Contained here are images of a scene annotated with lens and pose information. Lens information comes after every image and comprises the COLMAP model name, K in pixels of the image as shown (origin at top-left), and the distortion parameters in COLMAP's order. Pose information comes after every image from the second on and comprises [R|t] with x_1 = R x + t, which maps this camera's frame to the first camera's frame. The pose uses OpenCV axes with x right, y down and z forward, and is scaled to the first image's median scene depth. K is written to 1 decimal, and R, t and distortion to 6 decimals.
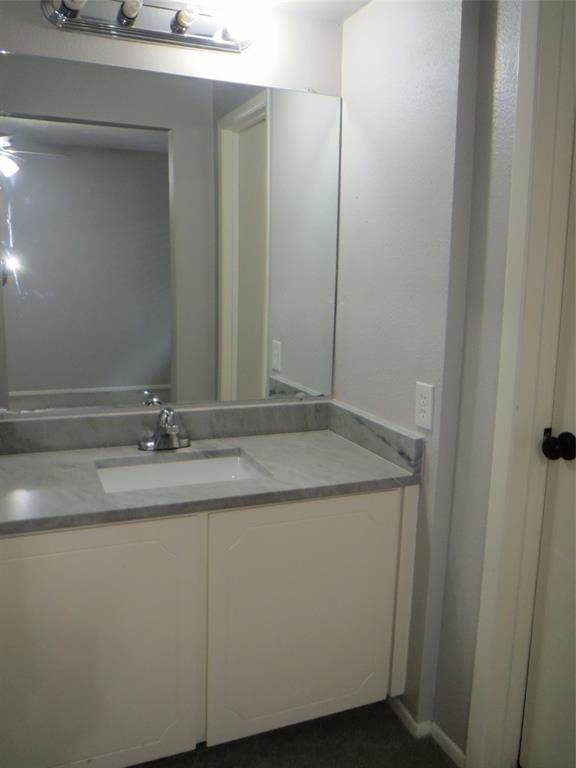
lens RADIAL K [[639.3, 0, 288.0], [0, 639.3, 384.0], [0, 0, 1]] dist [-0.025278, 0.005417]
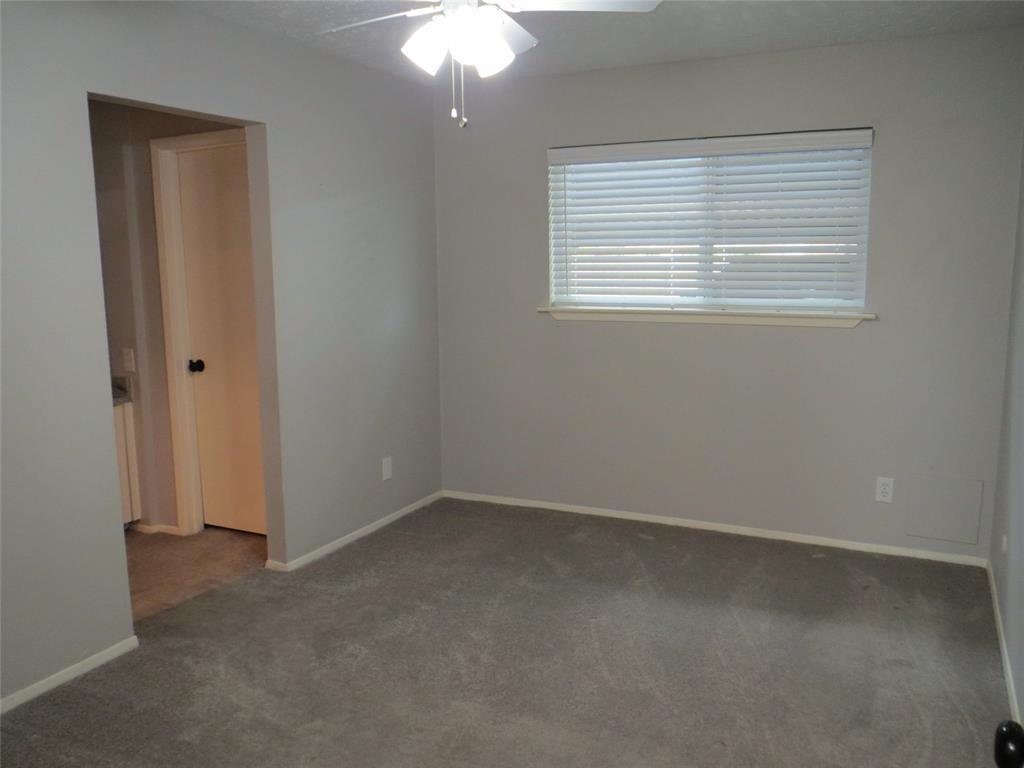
lens RADIAL K [[852.4, 0, 512.0], [0, 852.4, 384.0], [0, 0, 1]] dist [-0.025278, 0.005417]
pose [[0.749585, -0.129694, 0.649078, -0.602759], [0.142700, 0.989220, 0.032861, 0.188689], [-0.646343, 0.067991, 0.760012, -1.729198]]
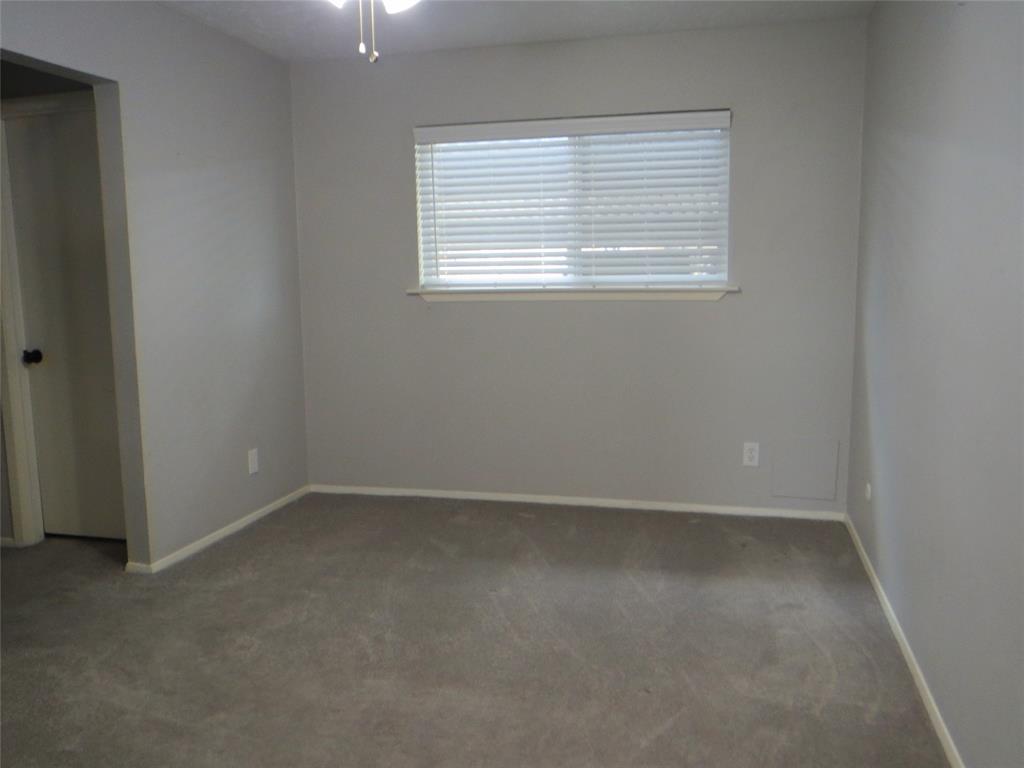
lens RADIAL K [[852.4, 0, 512.0], [0, 852.4, 384.0], [0, 0, 1]] dist [-0.025278, 0.005417]
pose [[0.603691, -0.141385, 0.784581, -0.673530], [0.167771, 0.984640, 0.048346, 0.264147], [-0.779365, 0.102444, 0.618138, -1.600316]]
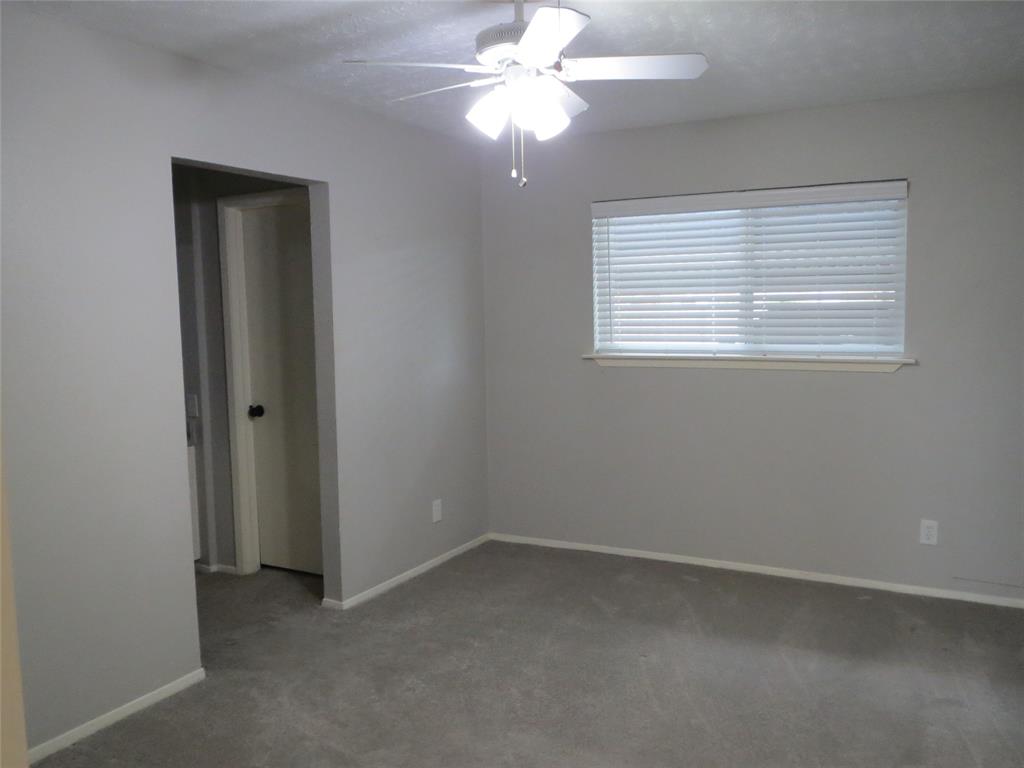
lens RADIAL K [[848.6, 0, 512.0], [0, 848.6, 384.0], [0, 0, 1]] dist [-0.028062, 0.009766]
pose [[0.775841, -0.094923, 0.623747, -0.678283], [0.144664, 0.989043, -0.029424, 0.193457], [-0.614120, 0.113062, 0.781072, -1.762609]]
